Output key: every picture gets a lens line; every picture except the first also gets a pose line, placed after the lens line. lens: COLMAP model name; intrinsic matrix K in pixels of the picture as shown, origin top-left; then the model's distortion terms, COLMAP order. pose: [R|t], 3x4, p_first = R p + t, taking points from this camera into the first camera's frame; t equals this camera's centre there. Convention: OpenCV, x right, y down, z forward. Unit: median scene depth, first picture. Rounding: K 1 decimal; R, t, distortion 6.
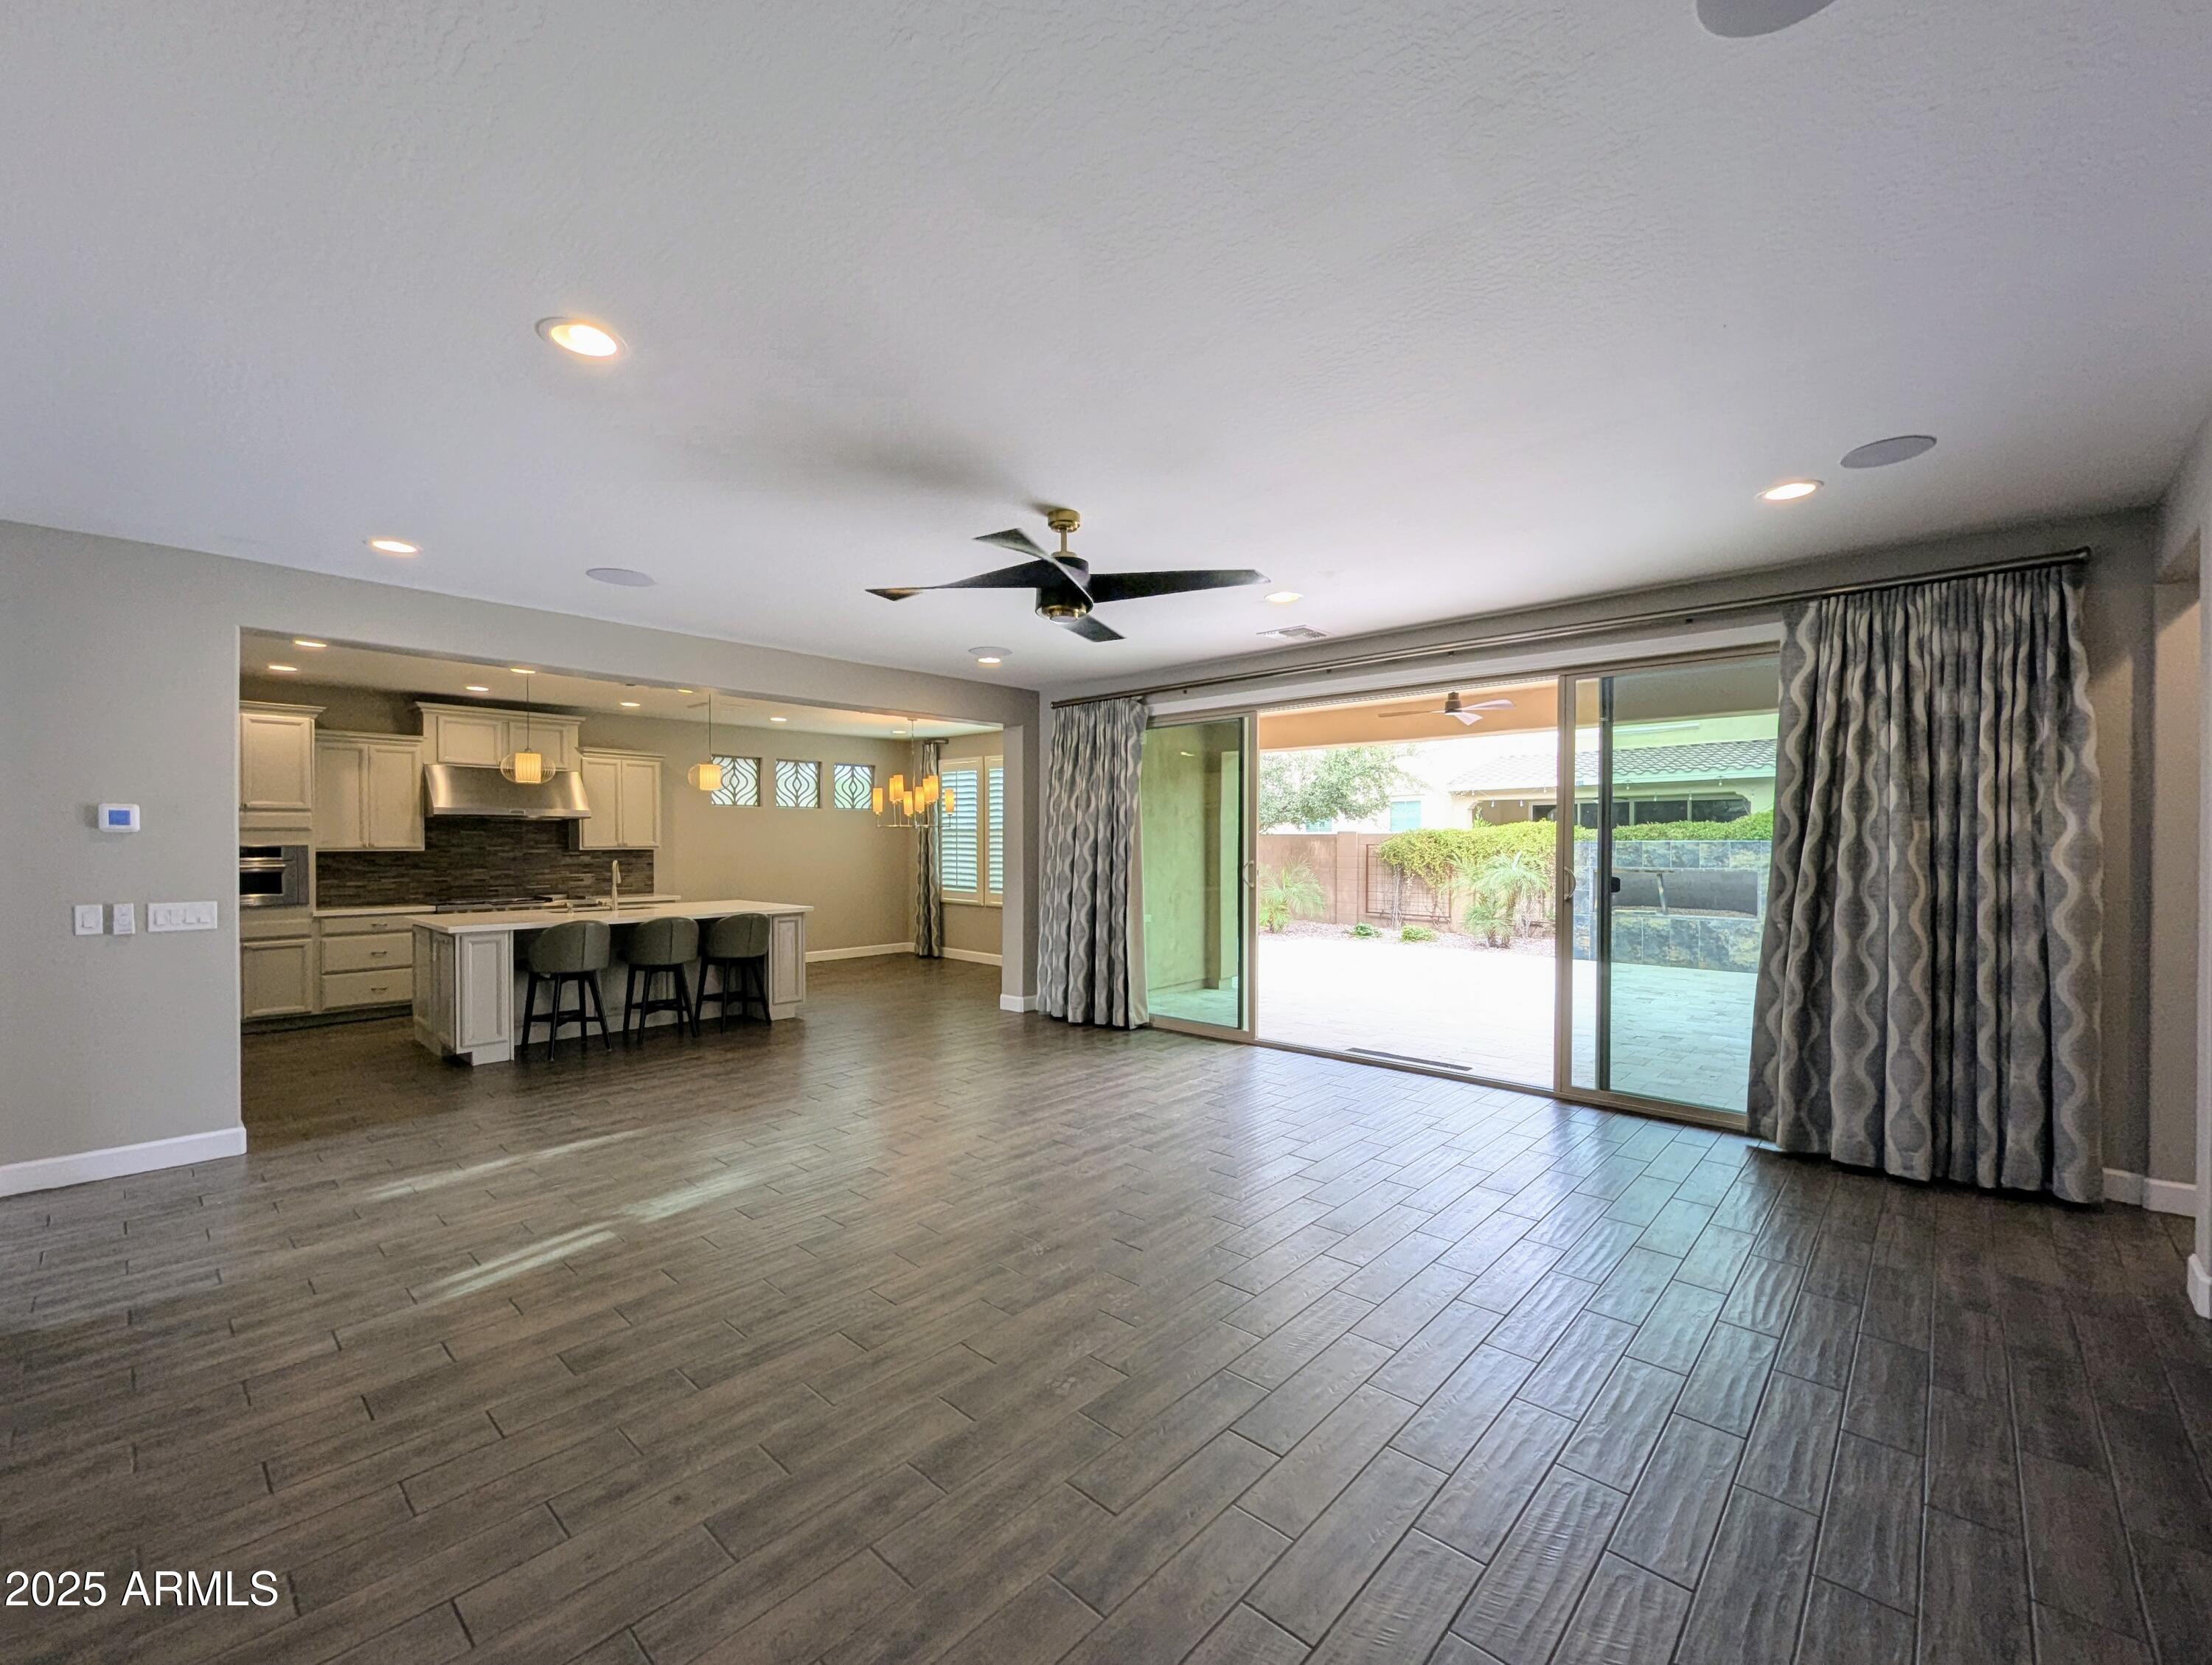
lens RADIAL K [[921.3, 0, 1105.9], [0, 921.3, 845.6], [0, 0, 1]] dist [-0.001355, 0.000059]
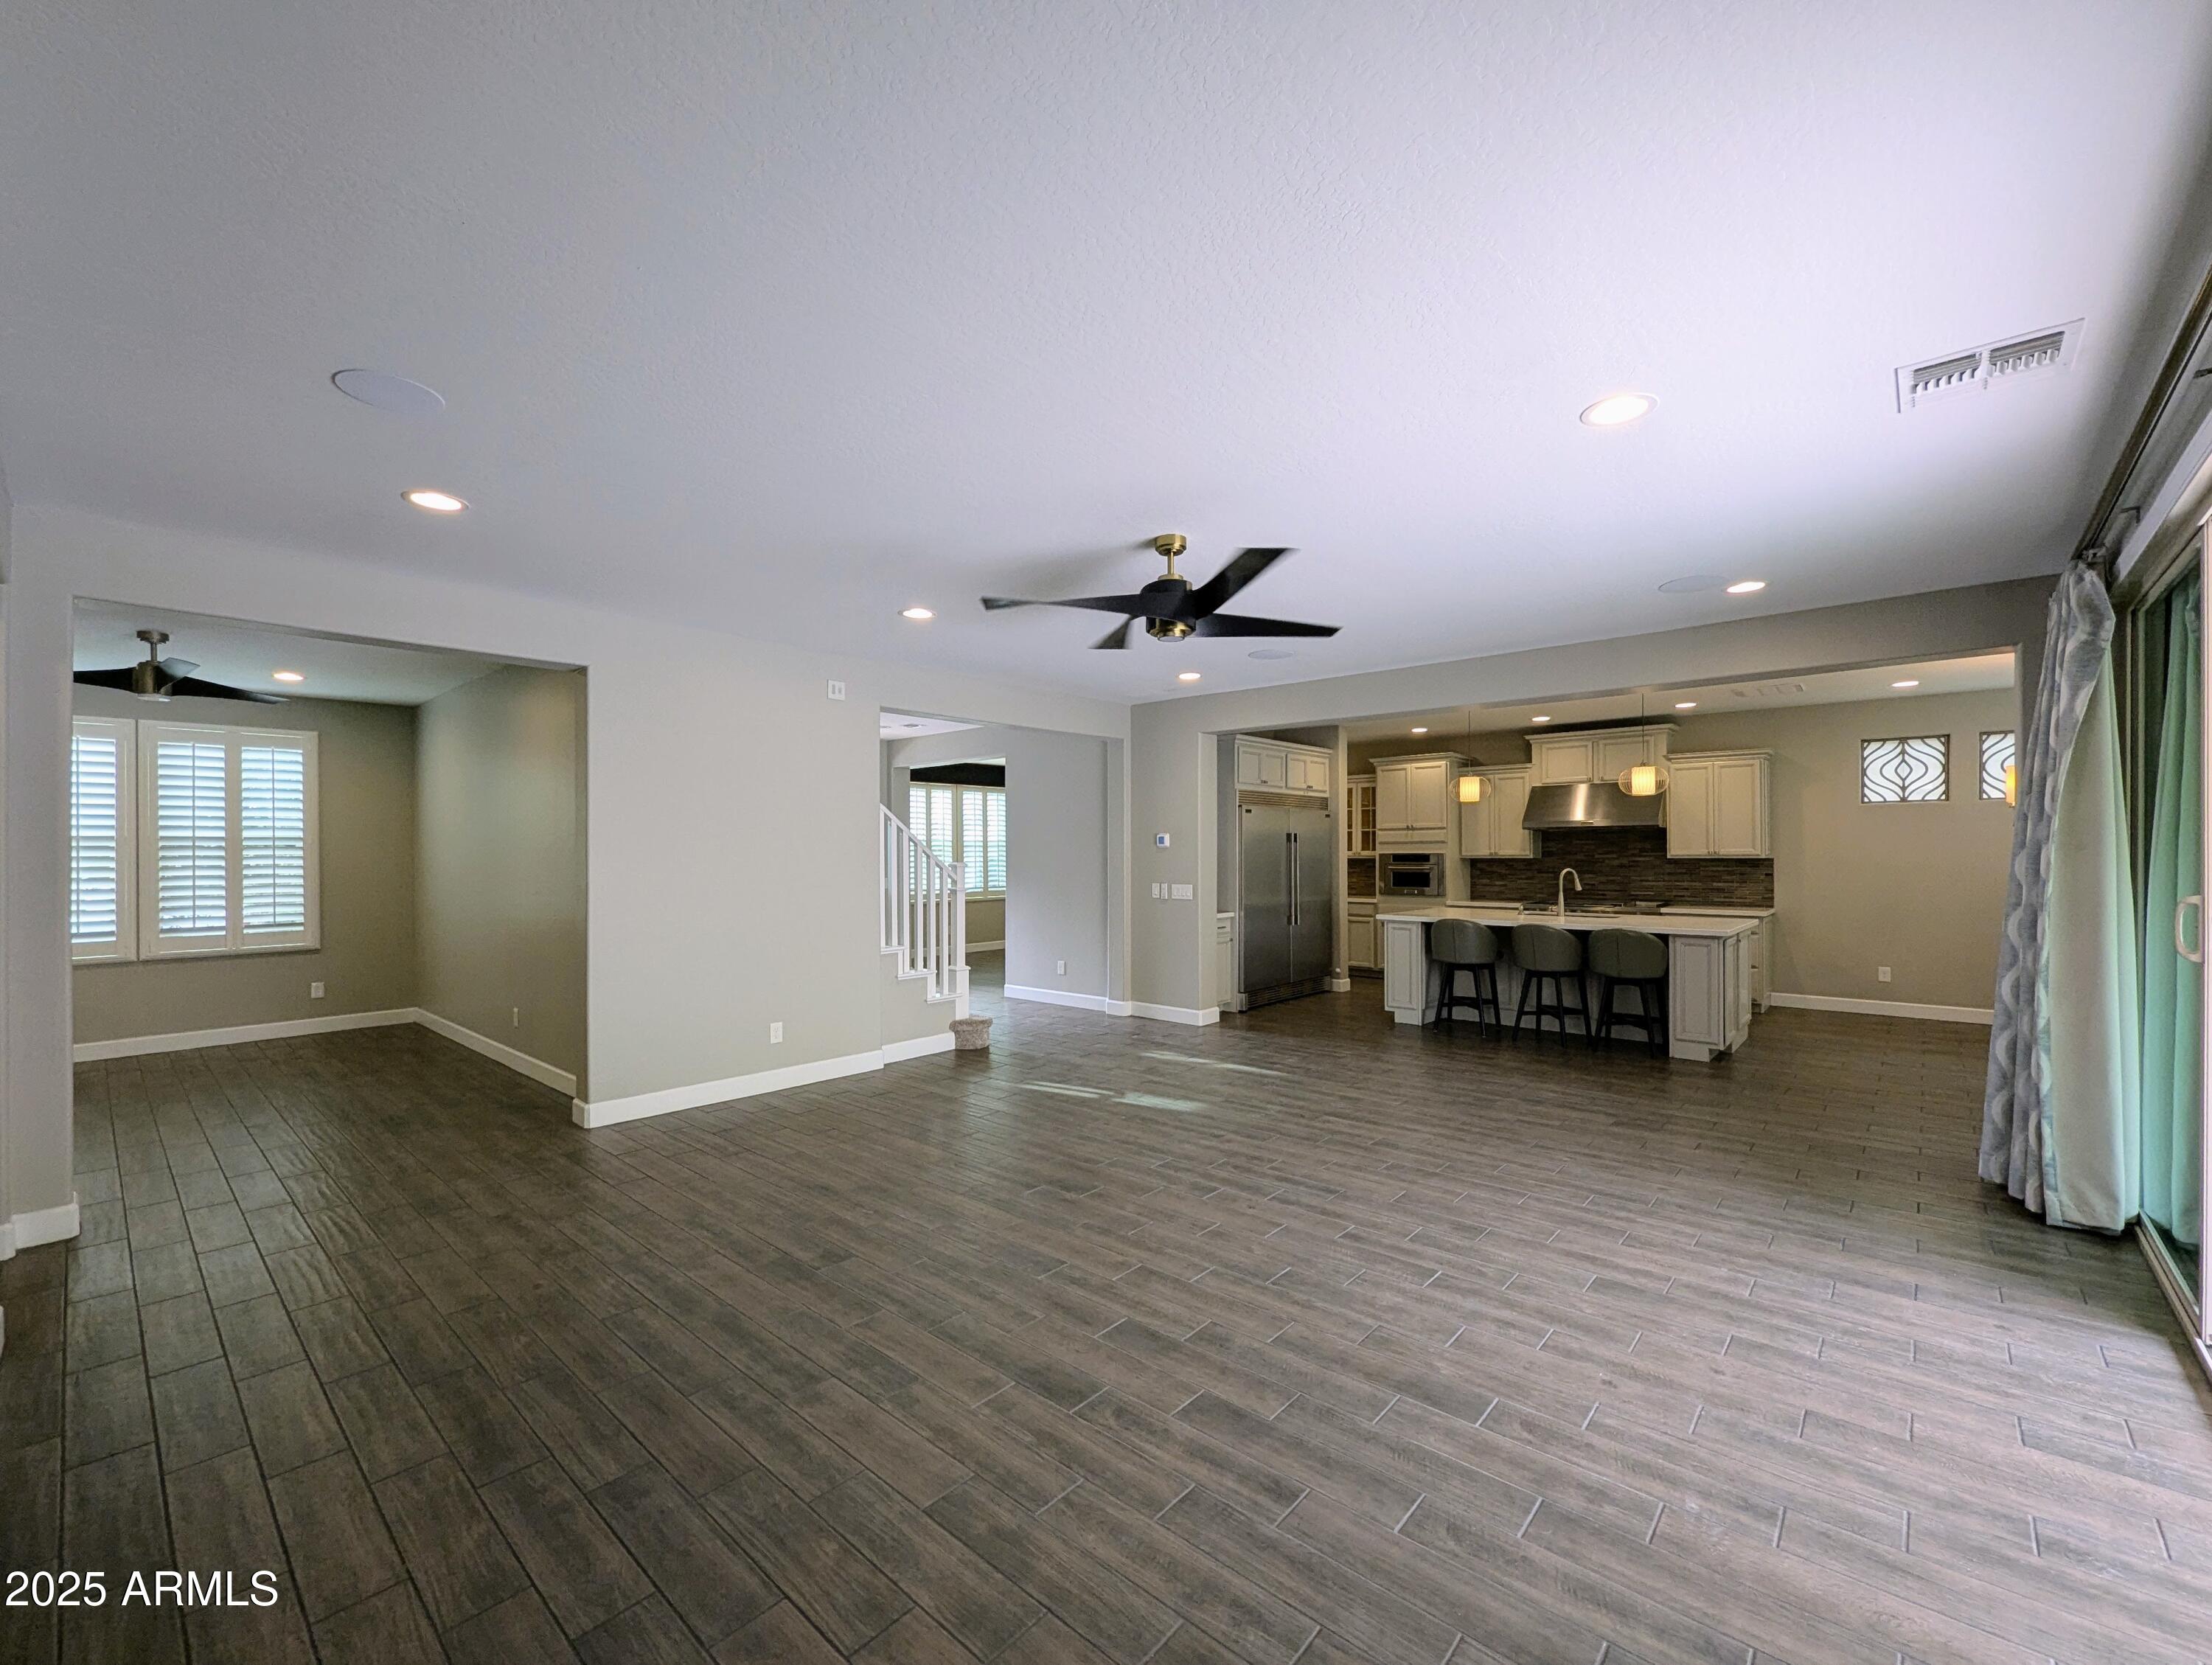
lens RADIAL K [[921.3, 0, 1105.9], [0, 921.3, 845.6], [0, 0, 1]] dist [-0.001355, 0.000059]
pose [[0.013366, -0.007394, -0.999883, 0.667243], [0.000939, 0.999972, -0.007382, -0.003042], [0.999910, -0.000840, 0.013373, 0.617562]]
